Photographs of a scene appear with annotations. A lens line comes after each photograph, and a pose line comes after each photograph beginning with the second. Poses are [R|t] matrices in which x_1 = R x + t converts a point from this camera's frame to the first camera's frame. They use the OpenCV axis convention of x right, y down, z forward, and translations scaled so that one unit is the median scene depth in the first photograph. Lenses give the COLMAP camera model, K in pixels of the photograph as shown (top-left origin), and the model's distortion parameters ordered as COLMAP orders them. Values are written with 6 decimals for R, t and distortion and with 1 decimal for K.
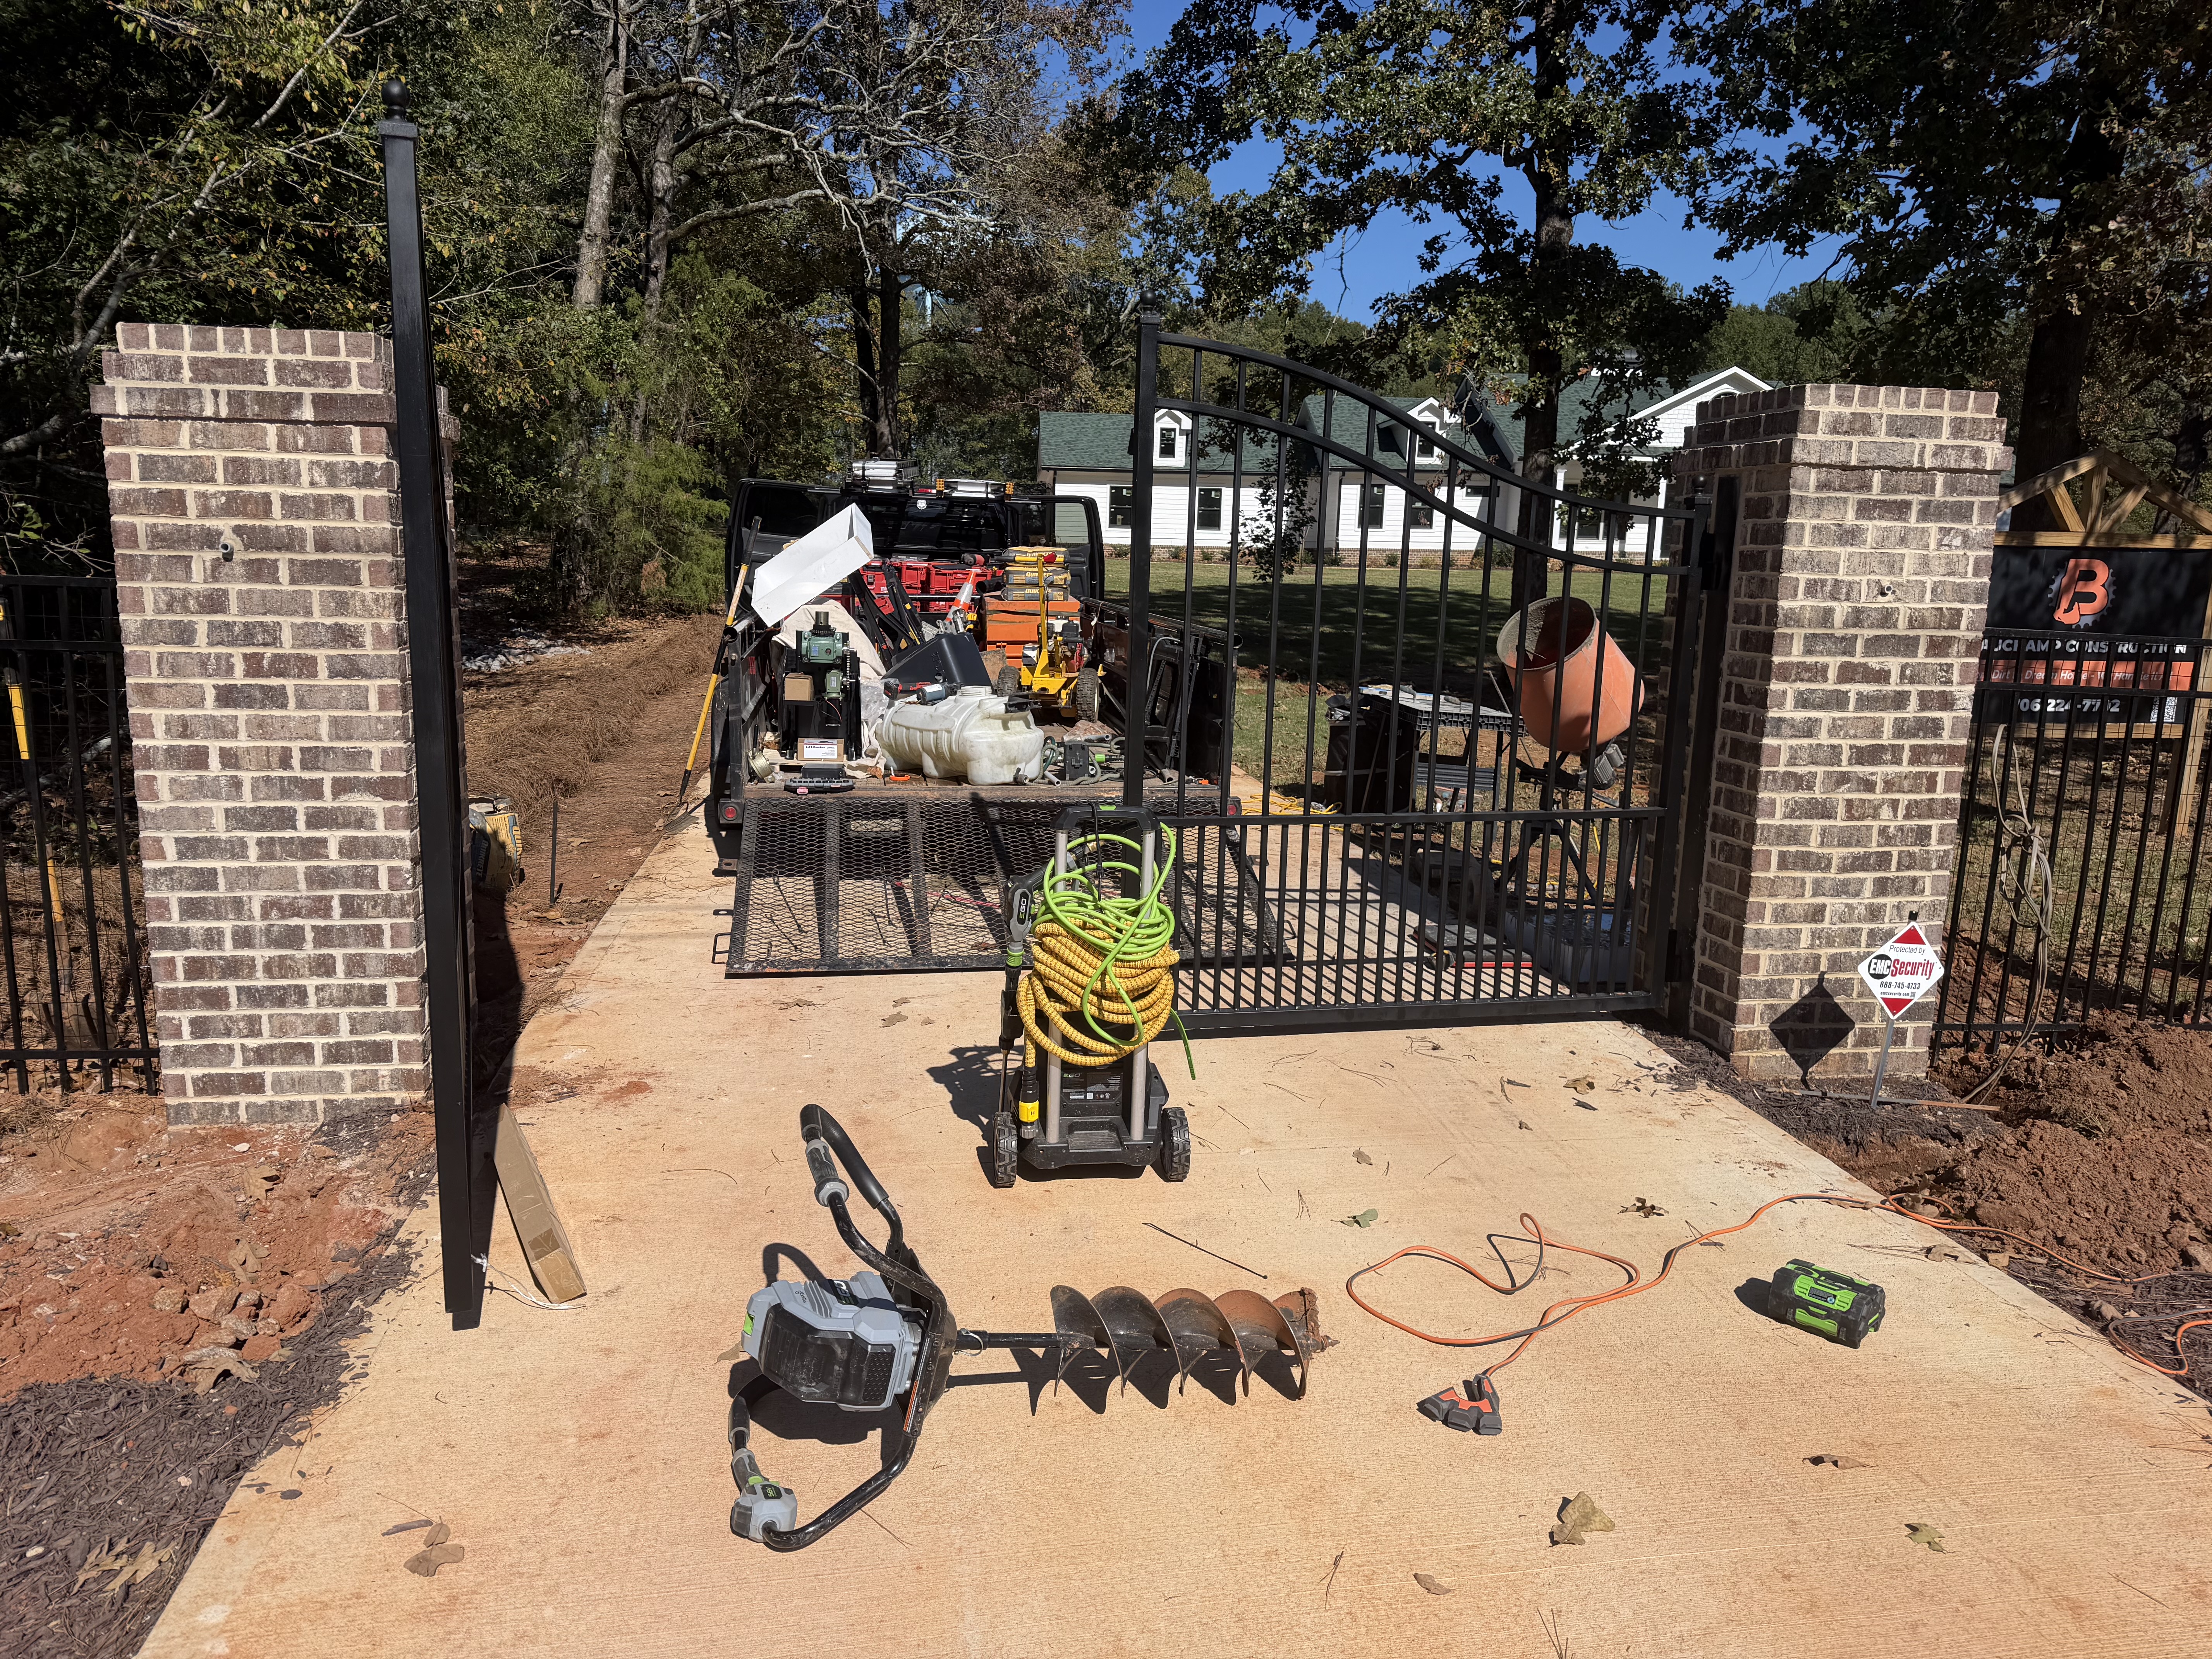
lens RADIAL K [[1522.9, 0, 1089.9], [0, 1522.9, 820.8], [0, 0, 1]] dist [0.114402, -0.161510]
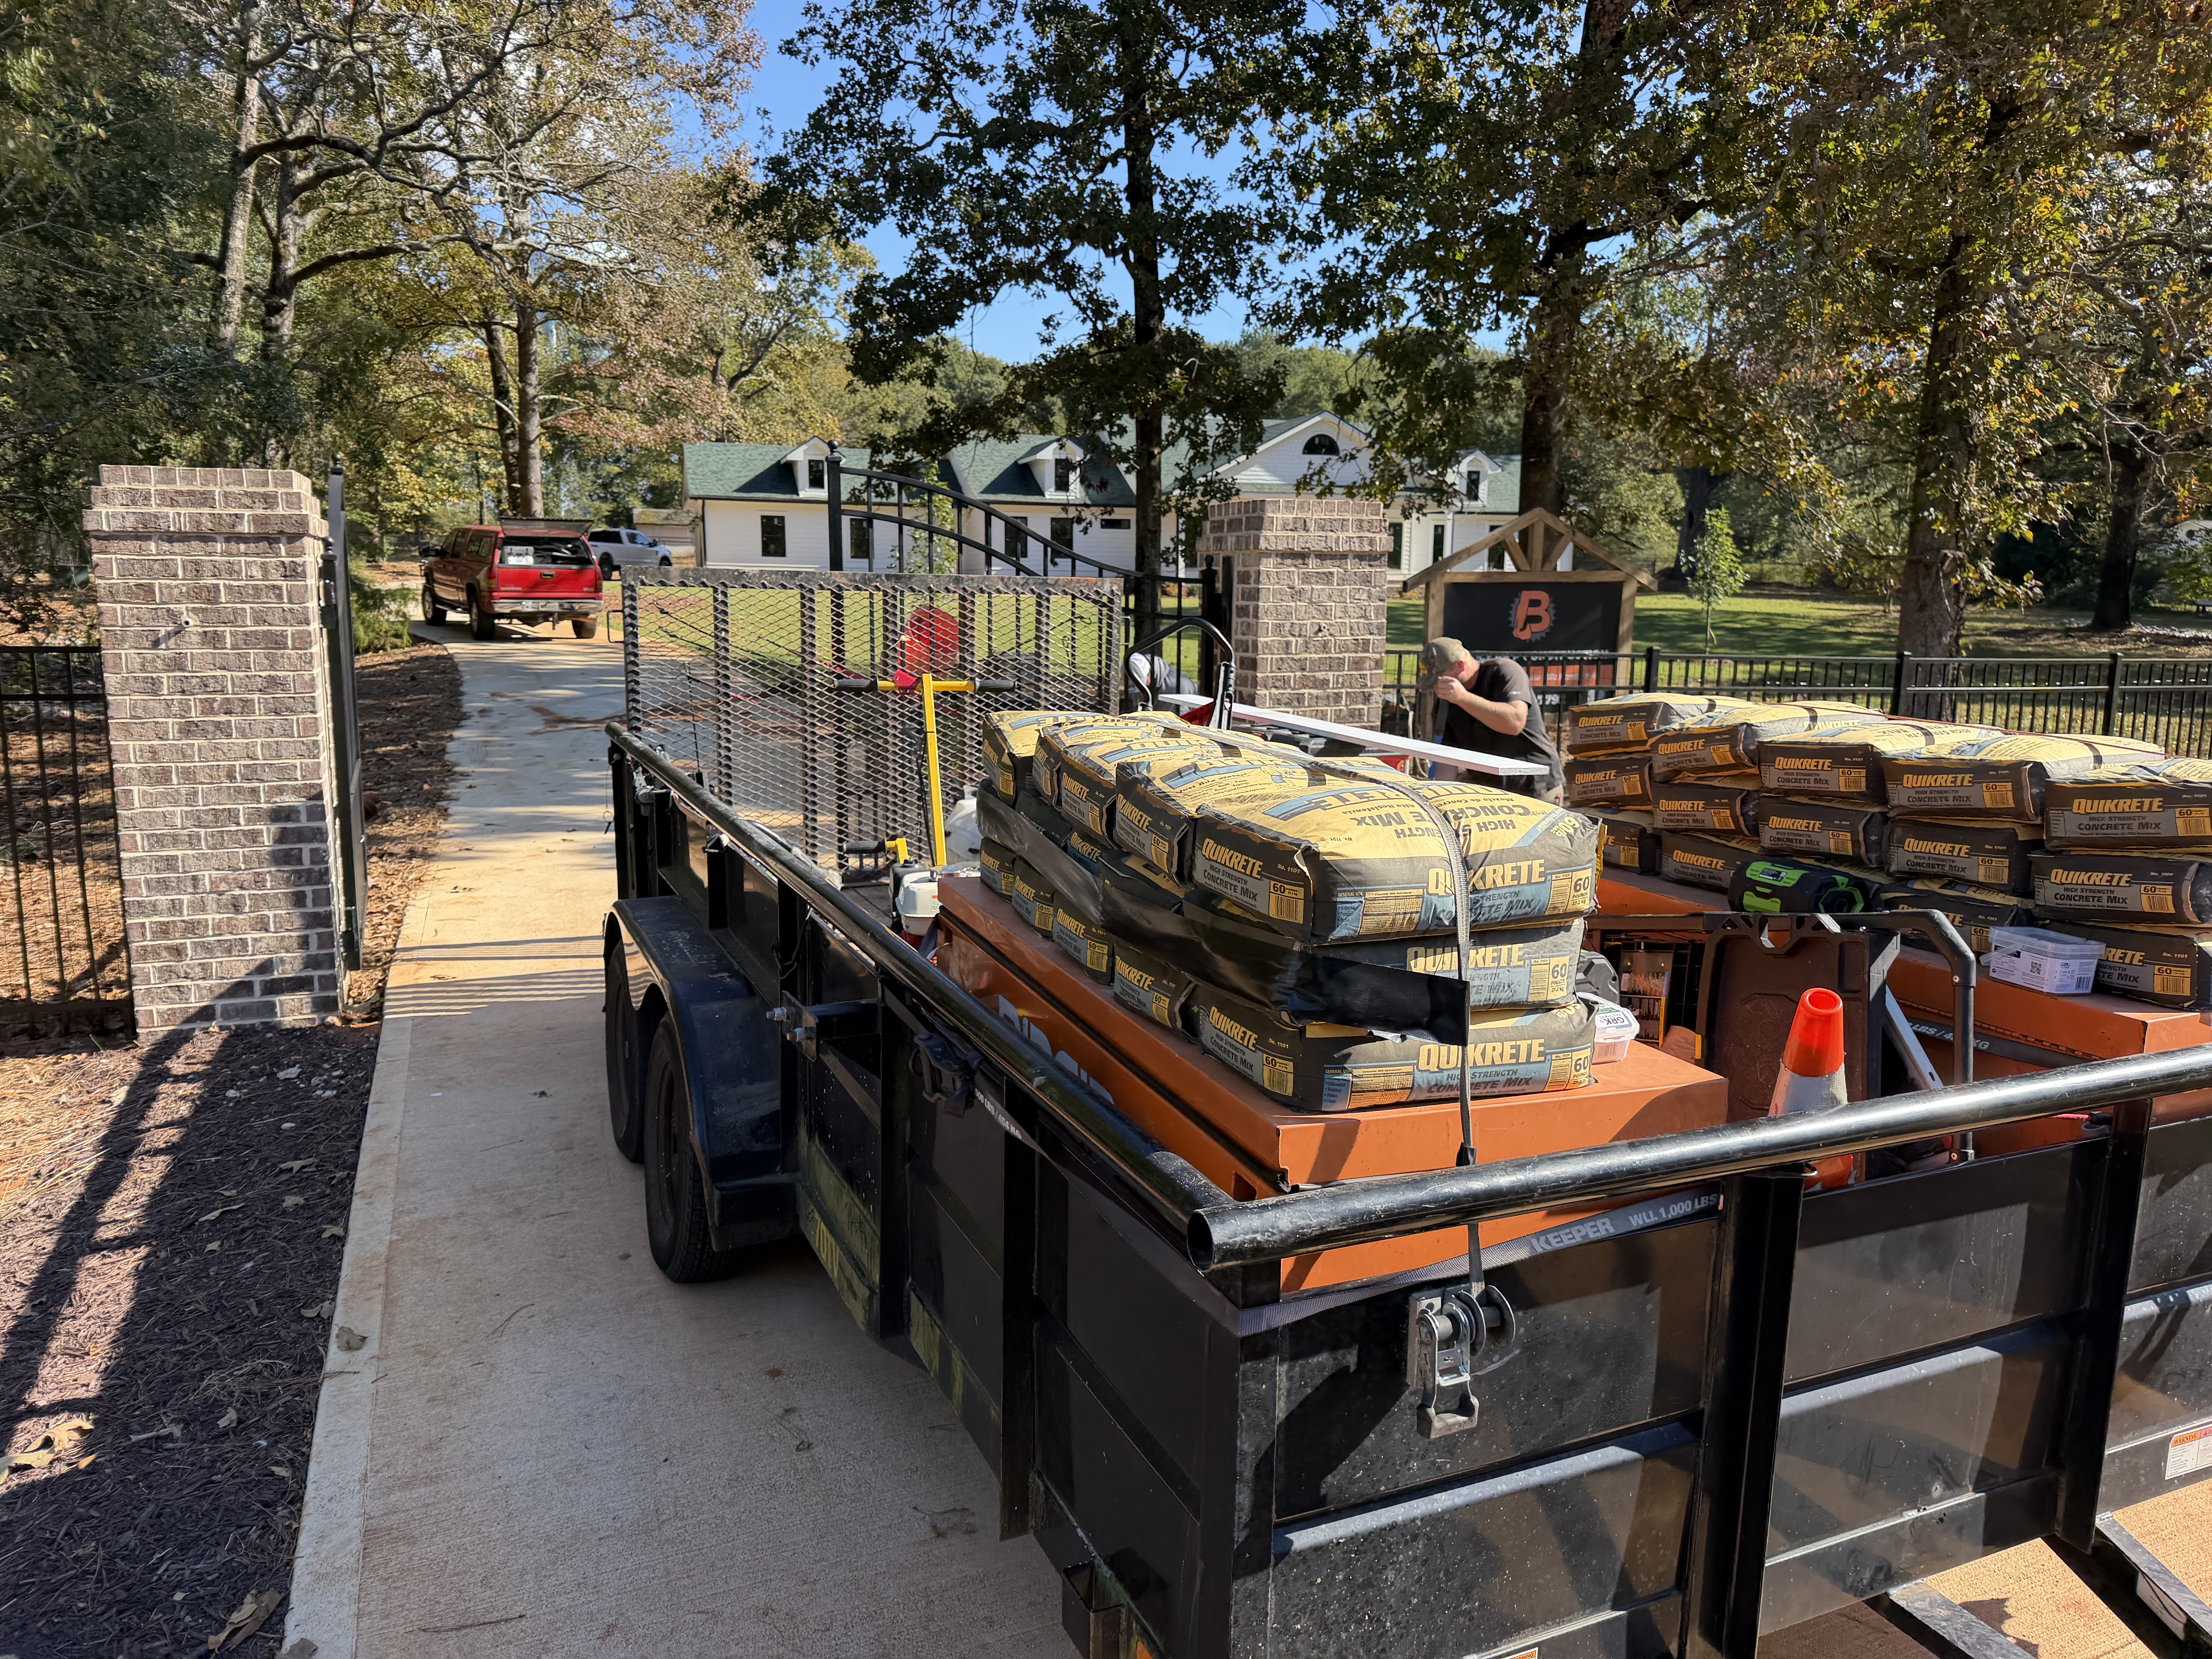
lens RADIAL K [[1522.9, 0, 1089.9], [0, 1522.9, 820.8], [0, 0, 1]] dist [0.114402, -0.161510]
pose [[0.974771, -0.048531, 0.217867, -0.022716], [0.051906, 0.998604, -0.009788, 0.017076], [-0.217088, 0.020849, 0.975929, -0.160088]]
